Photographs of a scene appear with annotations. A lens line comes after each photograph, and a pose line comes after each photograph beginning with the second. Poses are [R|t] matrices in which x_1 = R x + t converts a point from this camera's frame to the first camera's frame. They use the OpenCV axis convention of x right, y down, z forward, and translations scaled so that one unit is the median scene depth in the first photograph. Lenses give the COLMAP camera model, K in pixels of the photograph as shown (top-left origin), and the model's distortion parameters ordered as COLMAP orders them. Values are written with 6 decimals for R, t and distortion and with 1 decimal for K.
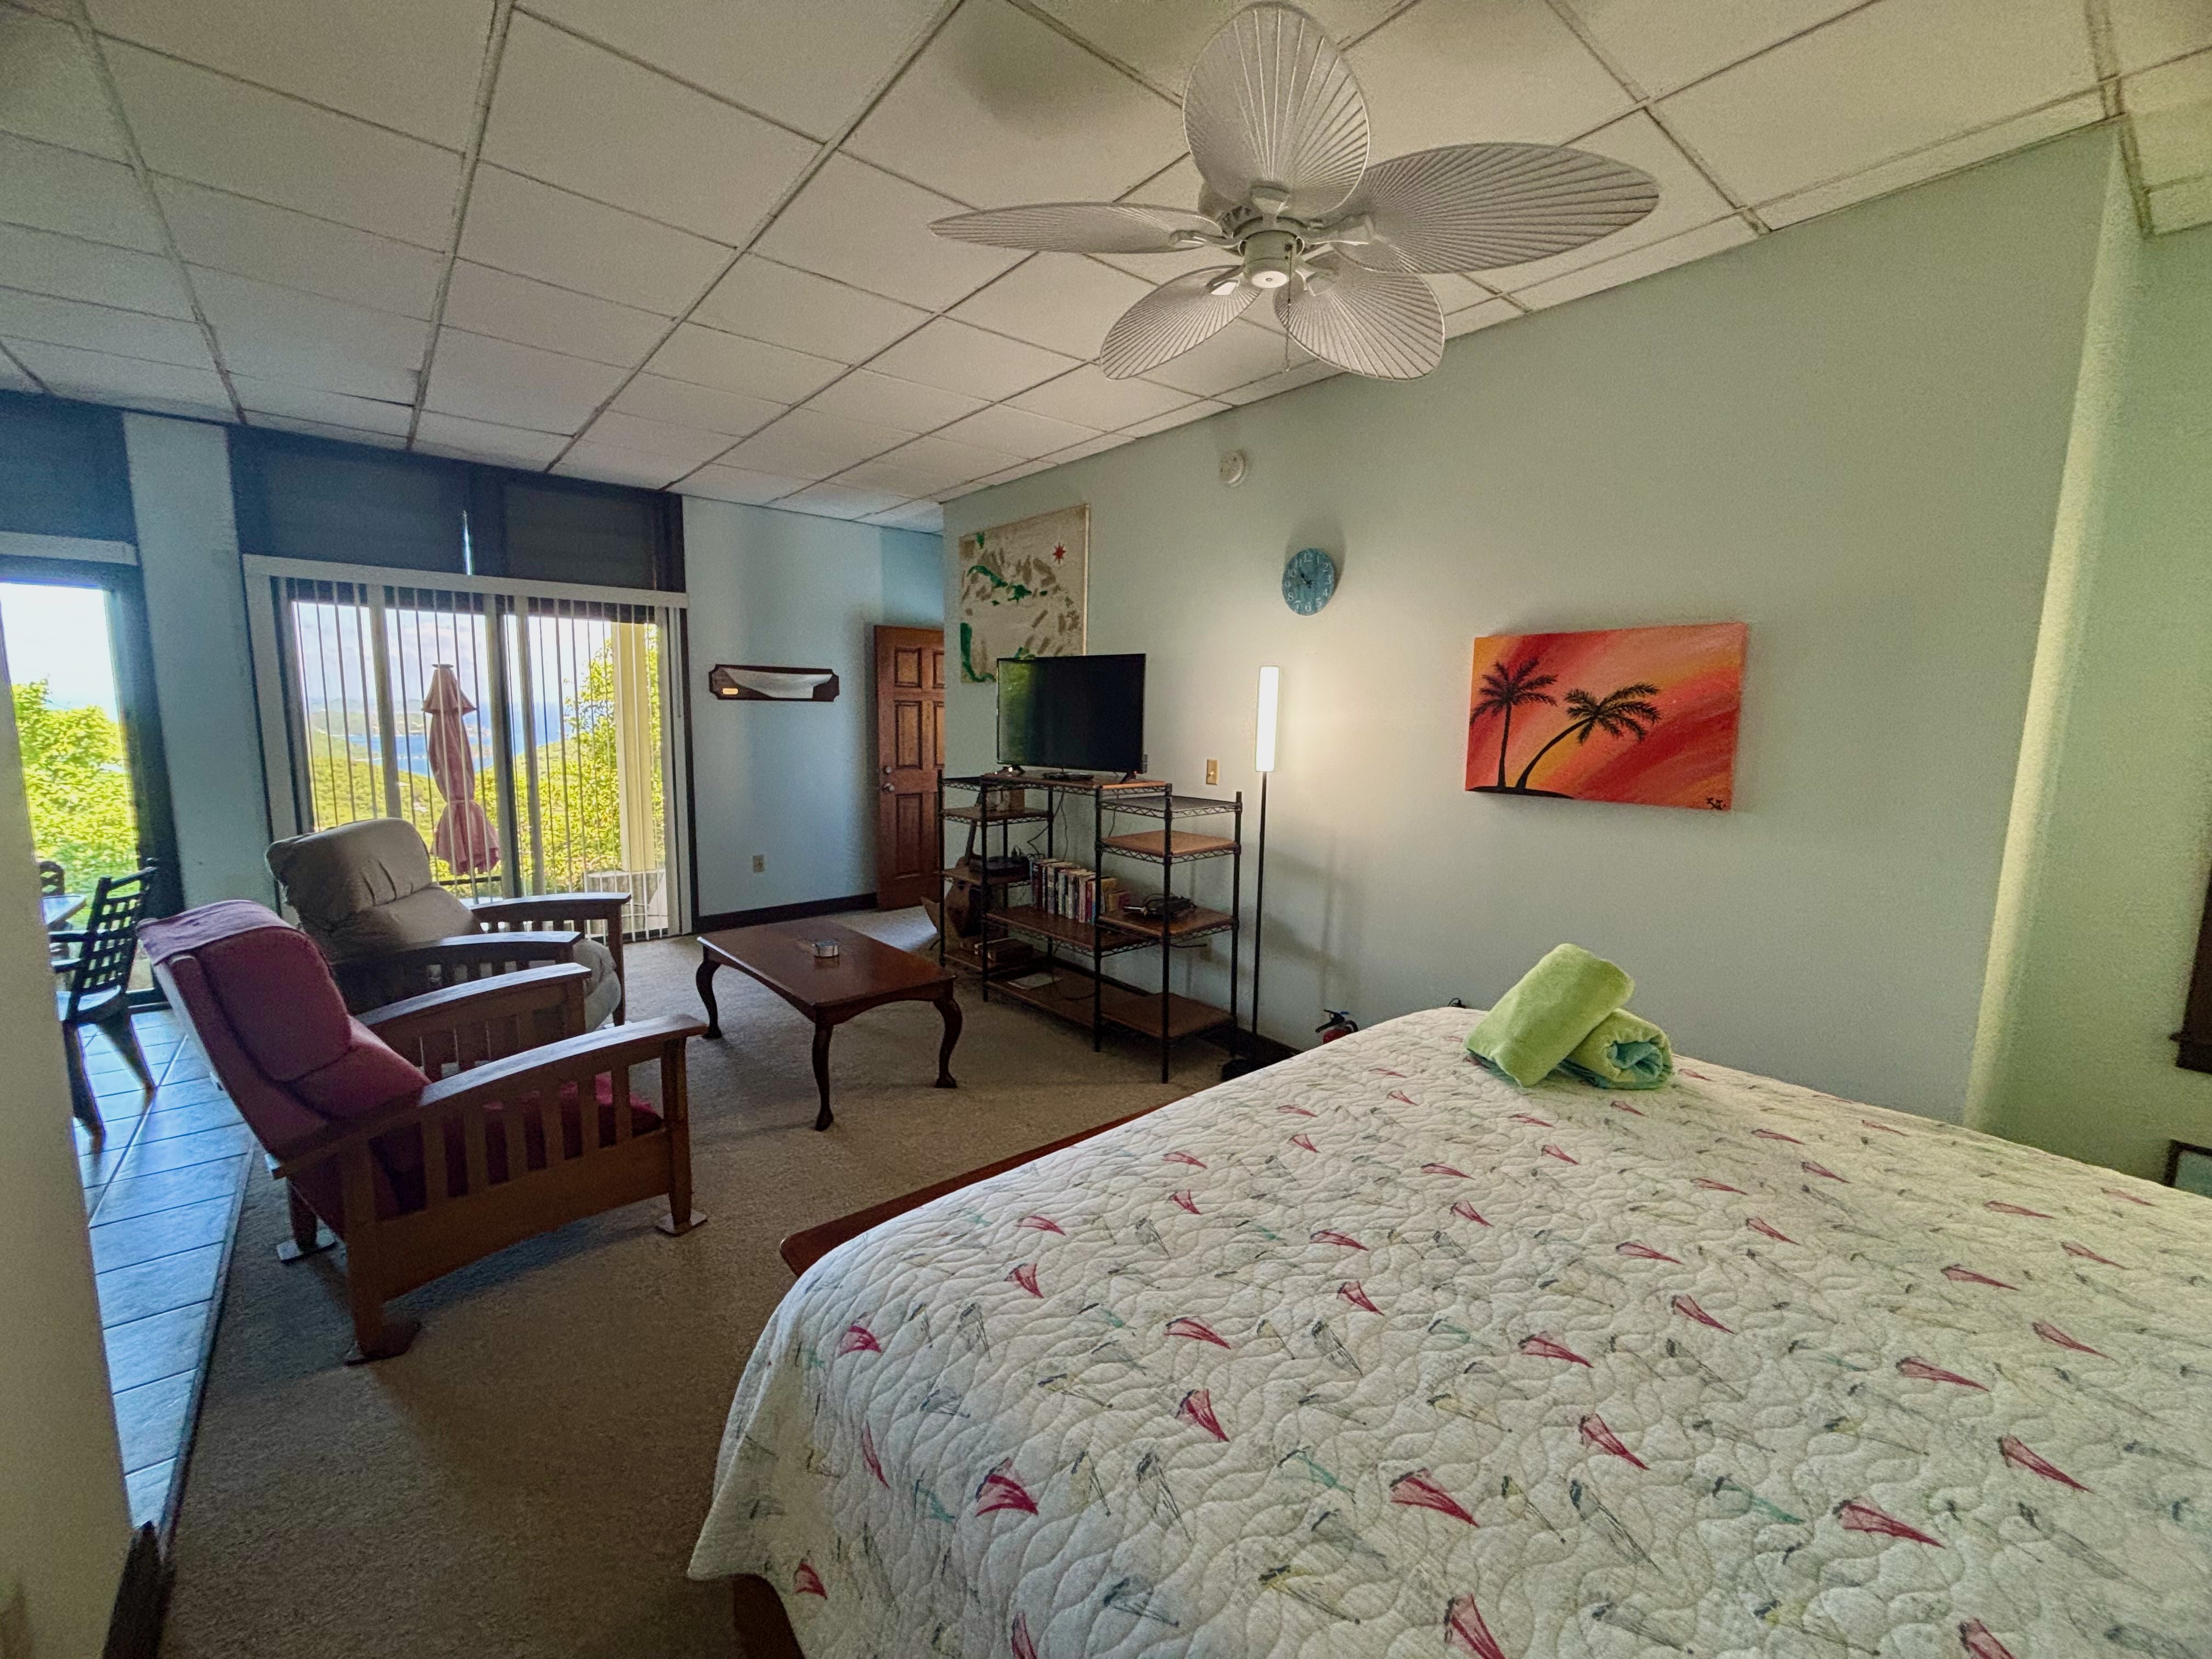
lens RADIAL K [[897.0, 0, 1099.5], [0, 897.0, 828.6], [0, 0, 1]] dist [-0.000322, -0.000050]
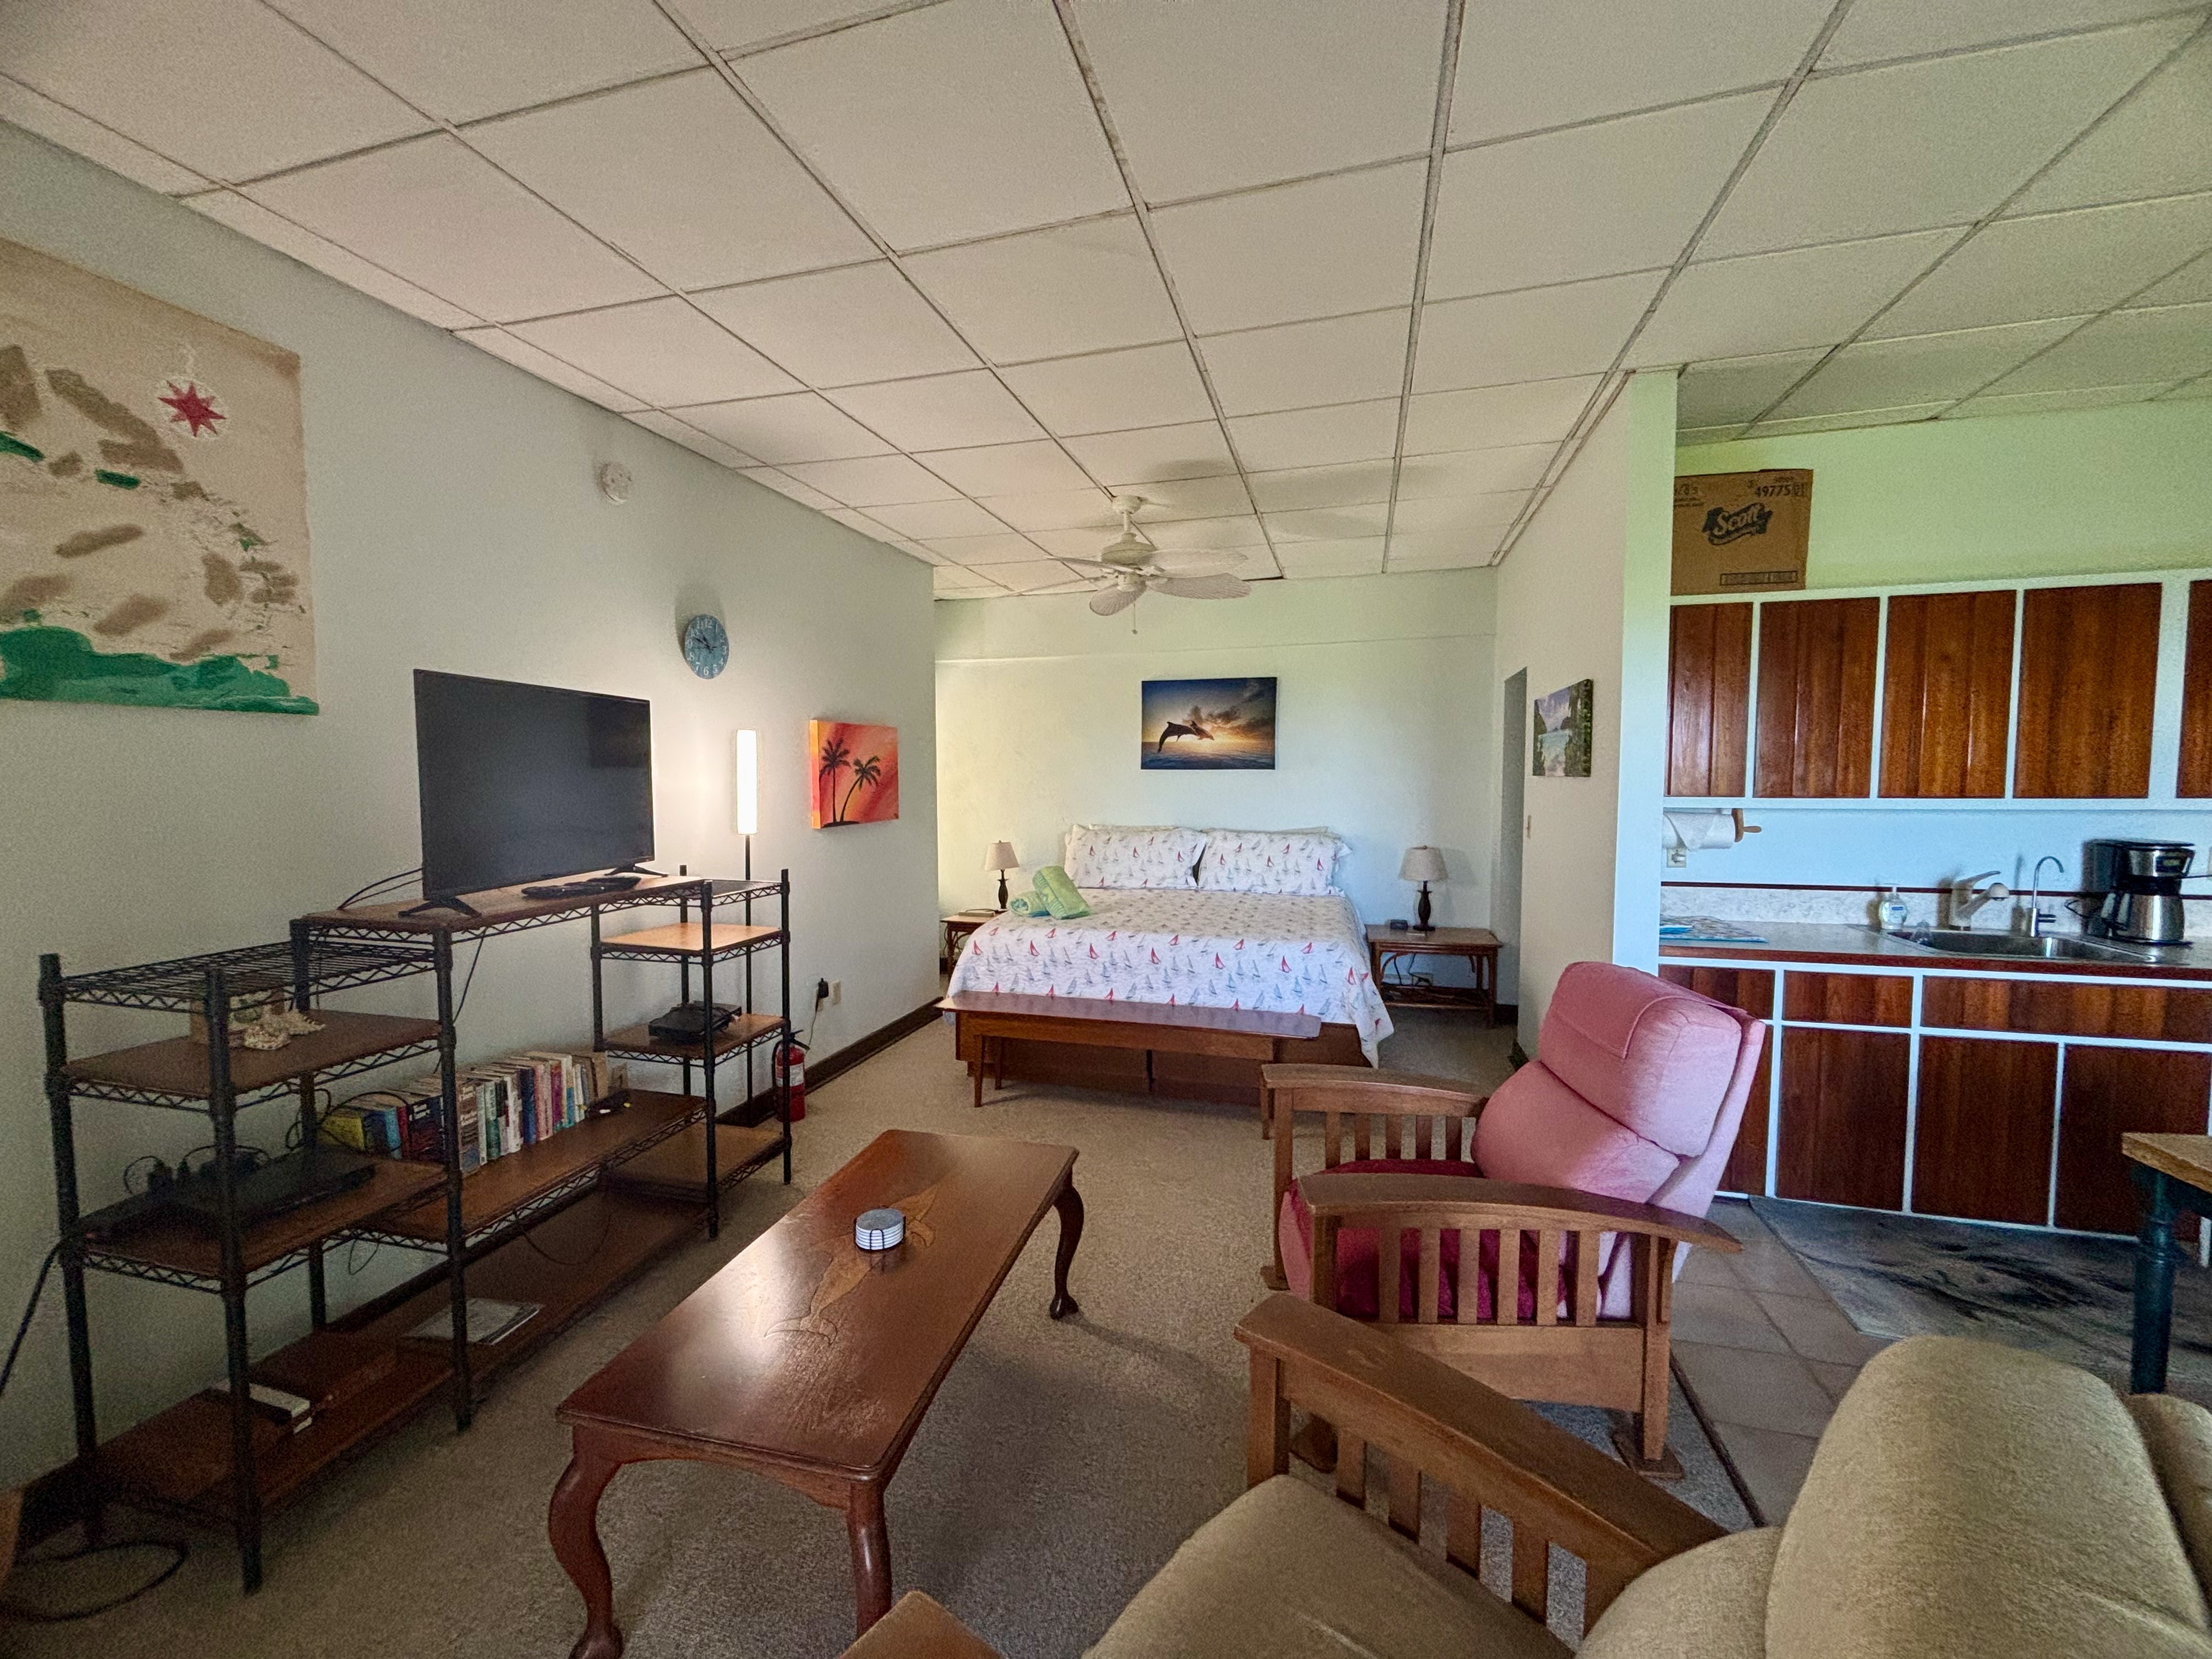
lens RADIAL K [[897.0, 0, 1099.5], [0, 897.0, 828.6], [0, 0, 1]] dist [-0.000322, -0.000050]
pose [[-0.565868, -0.058887, 0.822390, -0.855523], [0.110612, 0.983007, 0.146497, -0.172474], [-0.817043, 0.173864, -0.549739, 1.227256]]
